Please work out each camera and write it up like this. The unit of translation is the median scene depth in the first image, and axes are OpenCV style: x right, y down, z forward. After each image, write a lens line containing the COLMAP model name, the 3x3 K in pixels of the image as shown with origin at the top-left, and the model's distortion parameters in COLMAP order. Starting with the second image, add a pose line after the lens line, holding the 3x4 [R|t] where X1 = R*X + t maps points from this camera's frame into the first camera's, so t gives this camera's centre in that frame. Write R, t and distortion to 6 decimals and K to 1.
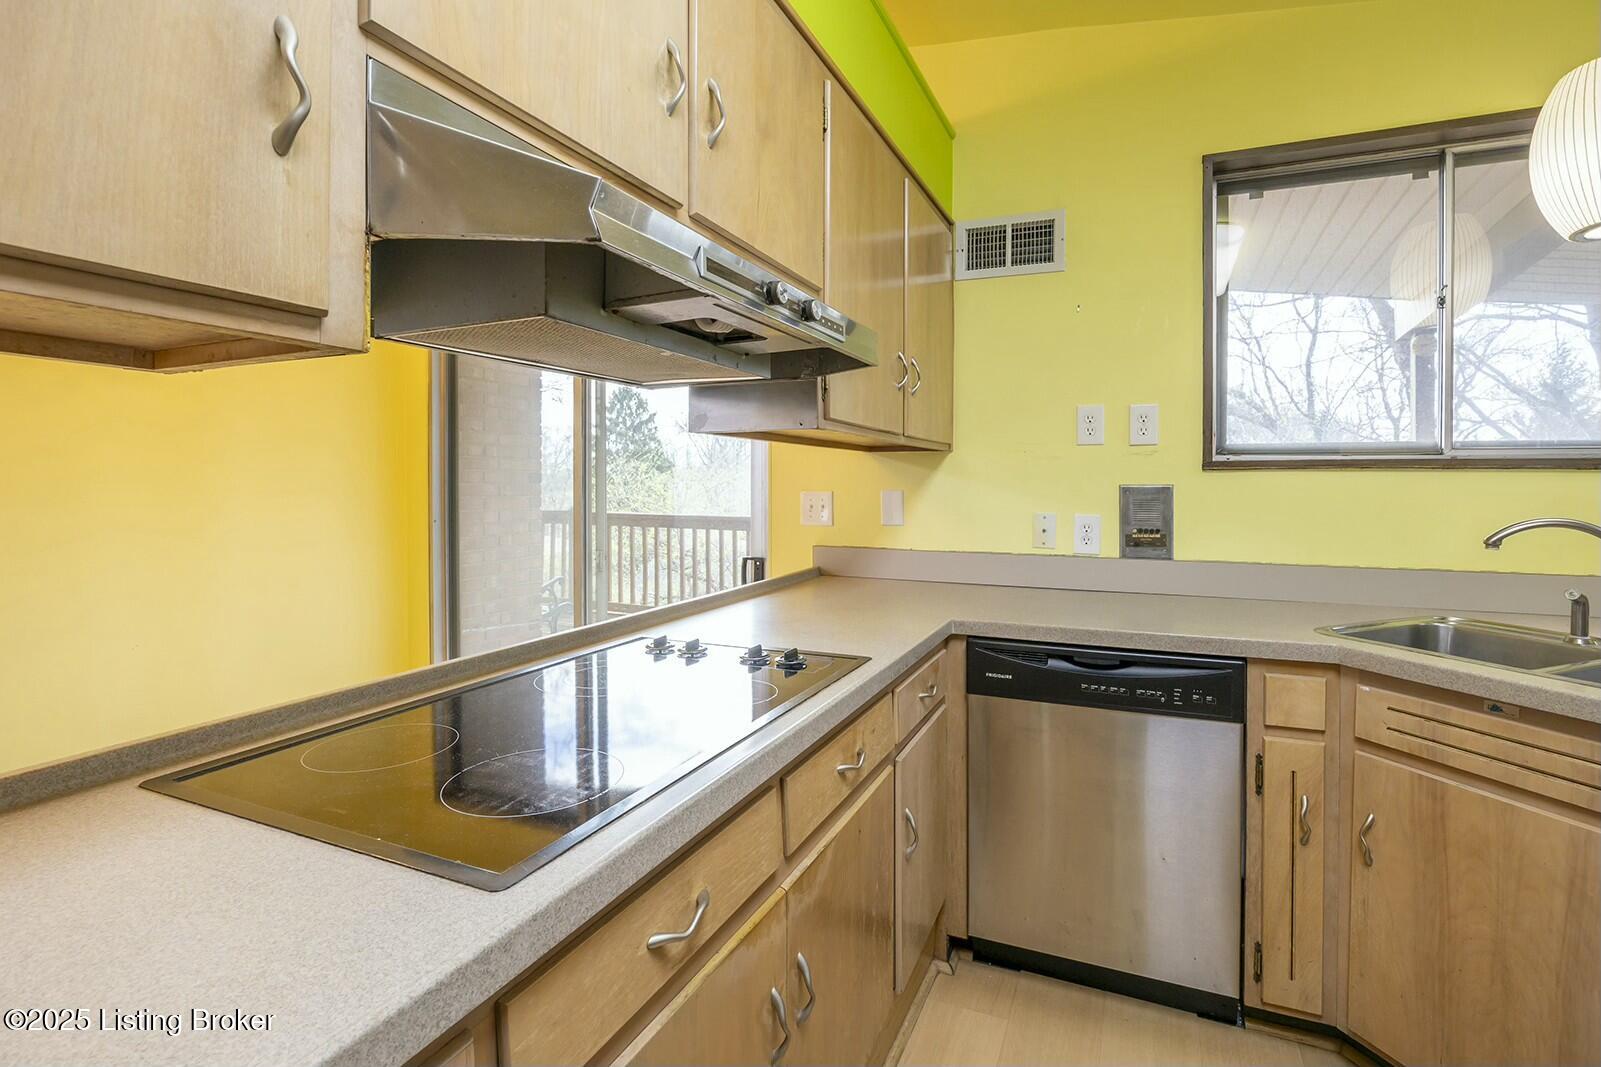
lens RADIAL K [[739.2, 0, 813.0], [0, 739.2, 486.2], [0, 0, 1]] dist [-0.016997, 0.001720]
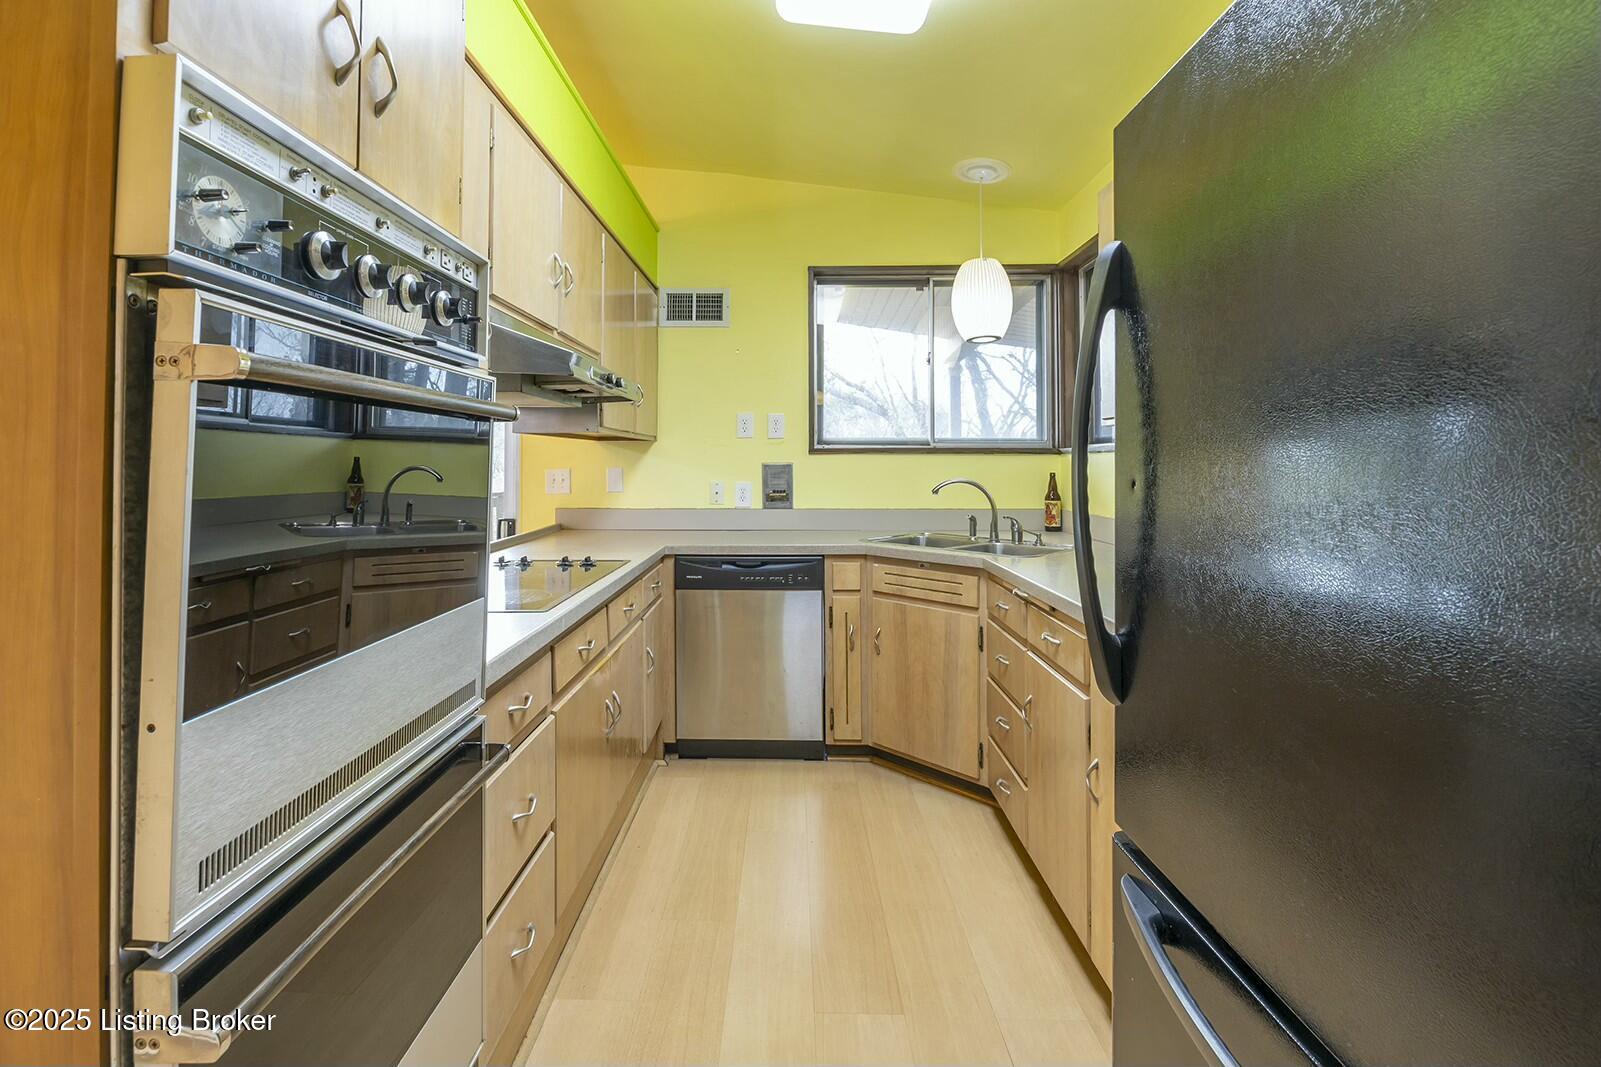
lens RADIAL K [[739.2, 0, 824.7], [0, 739.2, 456.2], [0, 0, 1]] dist [-0.016997, 0.001720]
pose [[0.894003, -0.001110, 0.448060, -0.227179], [0.005435, 0.999950, -0.008368, -0.002966], [-0.448029, 0.009916, 0.893964, -0.619456]]
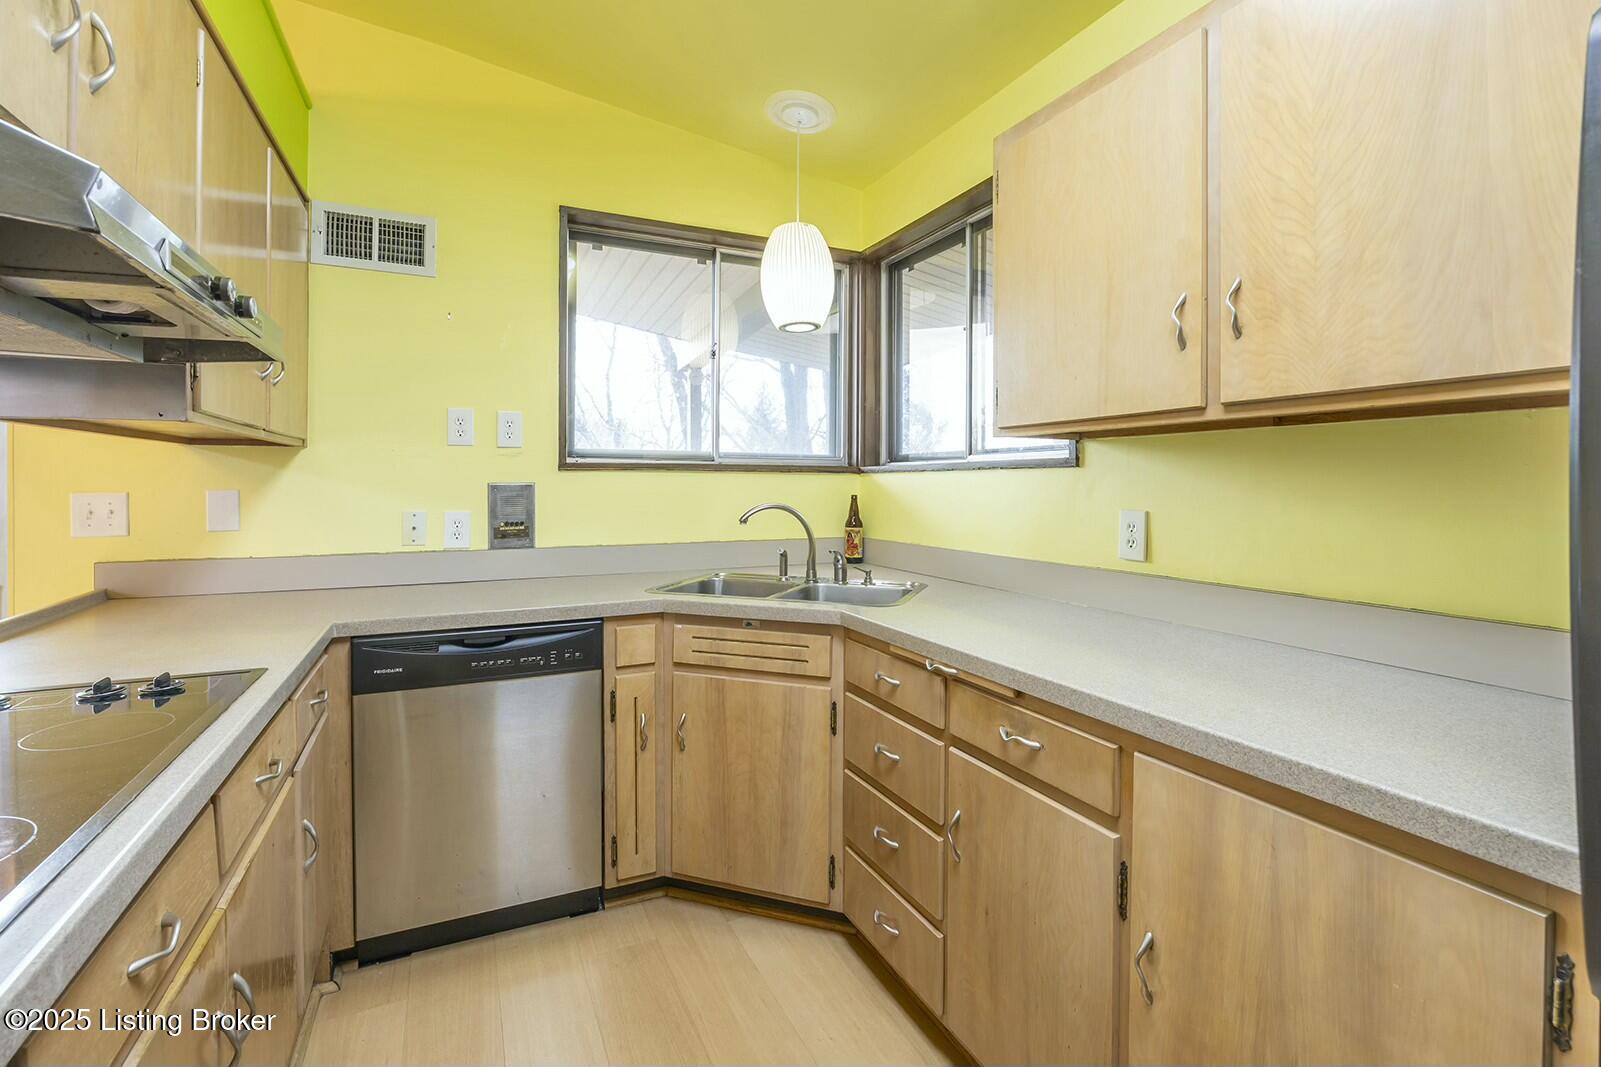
lens RADIAL K [[739.2, 0, 830.2], [0, 739.2, 486.3], [0, 0, 1]] dist [-0.016997, 0.001720]
pose [[0.632188, -0.007087, 0.774783, -0.139841], [0.003554, 0.999974, 0.006247, -0.002305], [-0.774807, -0.001196, 0.632197, -0.110032]]
